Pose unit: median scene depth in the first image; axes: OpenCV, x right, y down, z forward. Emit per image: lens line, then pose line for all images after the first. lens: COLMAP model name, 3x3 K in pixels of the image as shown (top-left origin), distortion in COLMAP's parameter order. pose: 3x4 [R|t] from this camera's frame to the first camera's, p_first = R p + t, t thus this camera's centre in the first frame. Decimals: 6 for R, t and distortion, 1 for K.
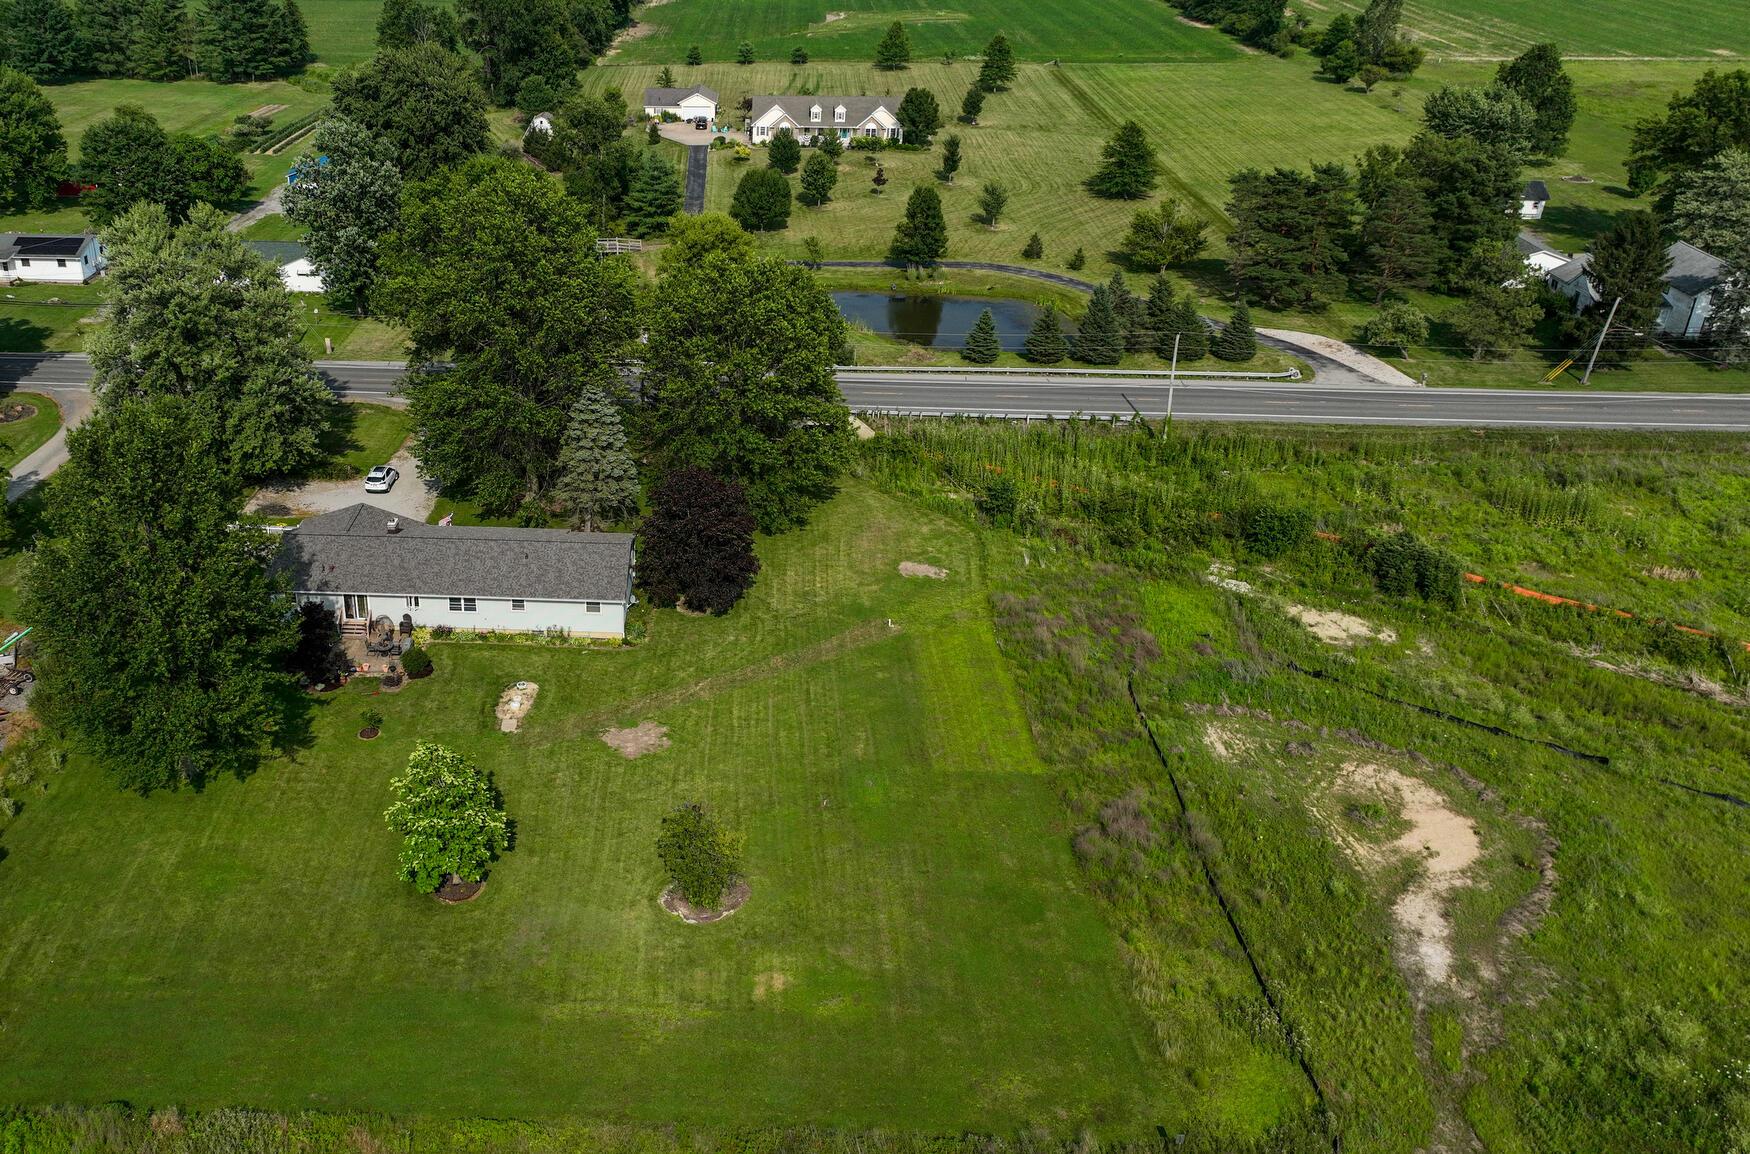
lens RADIAL K [[1224.0, 0, 875.0], [0, 1224.0, 577.0], [0, 0, 1]] dist [0.003928, -0.052459]
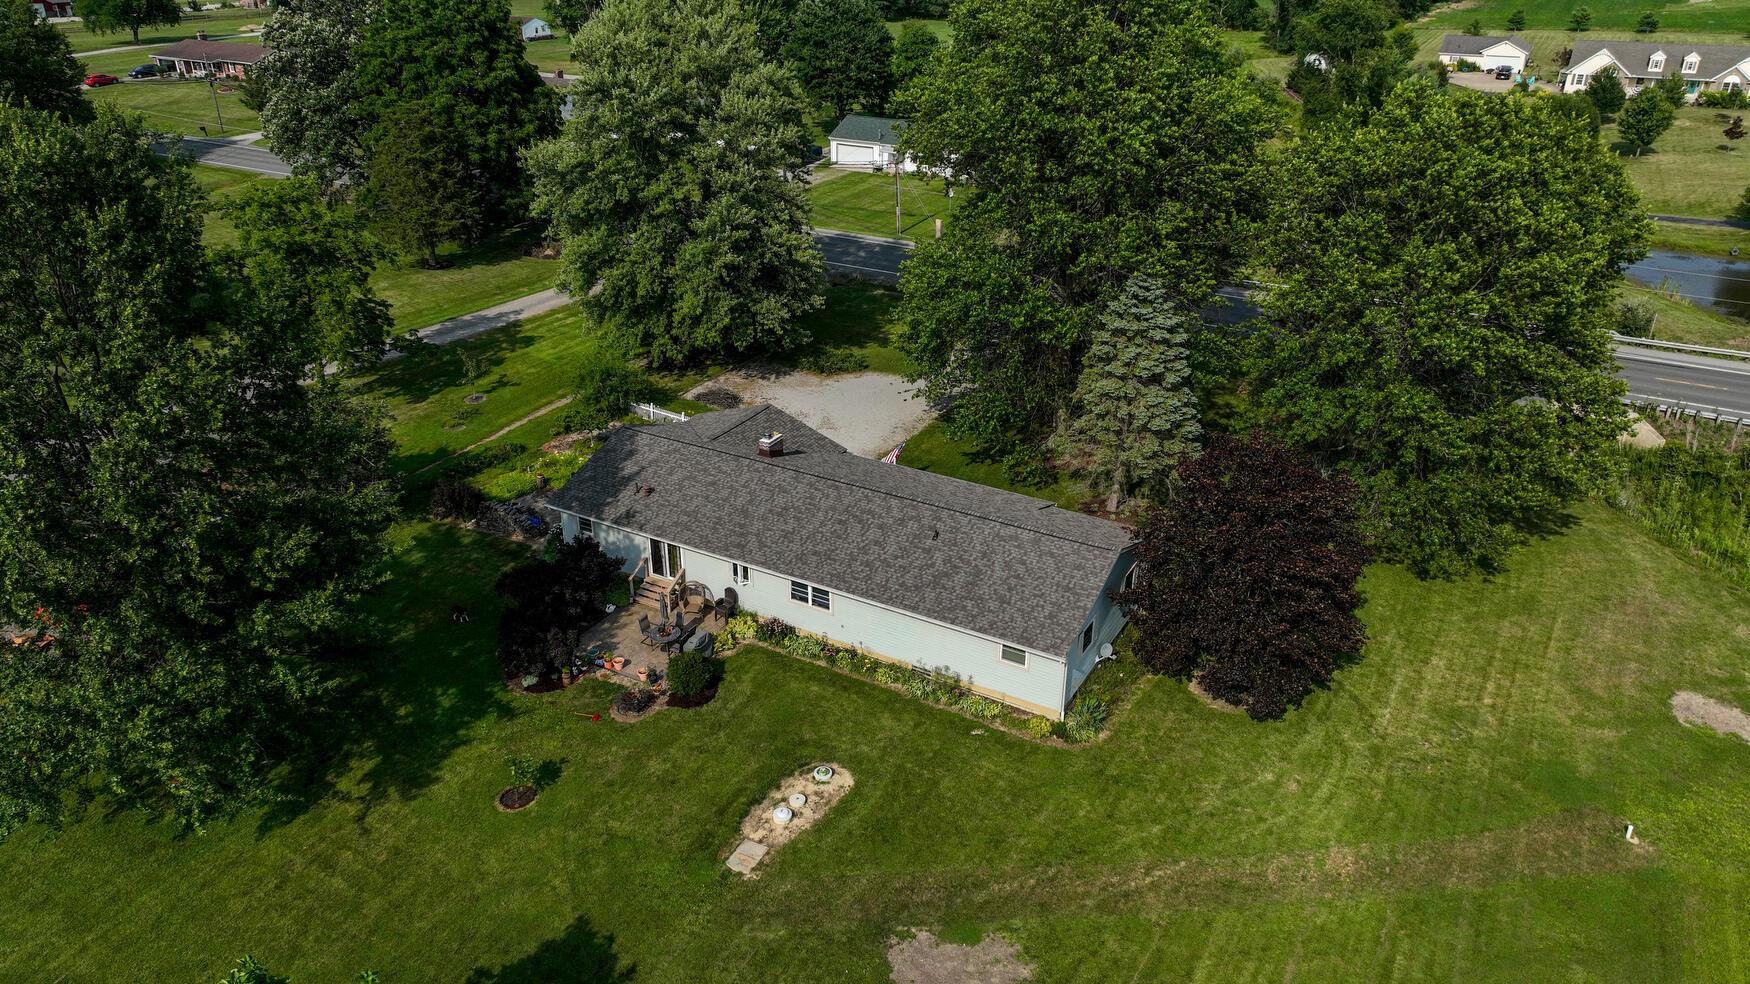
lens RADIAL K [[1318.8, 0, 876.8], [0, 1318.8, 456.0], [0, 0, 1]] dist [0.009062, 0.006605]
pose [[0.847842, 0.176849, -0.499889, -0.003802], [-0.209140, 0.977846, -0.008775, -0.036098], [0.487263, 0.111986, 0.866045, 0.380727]]
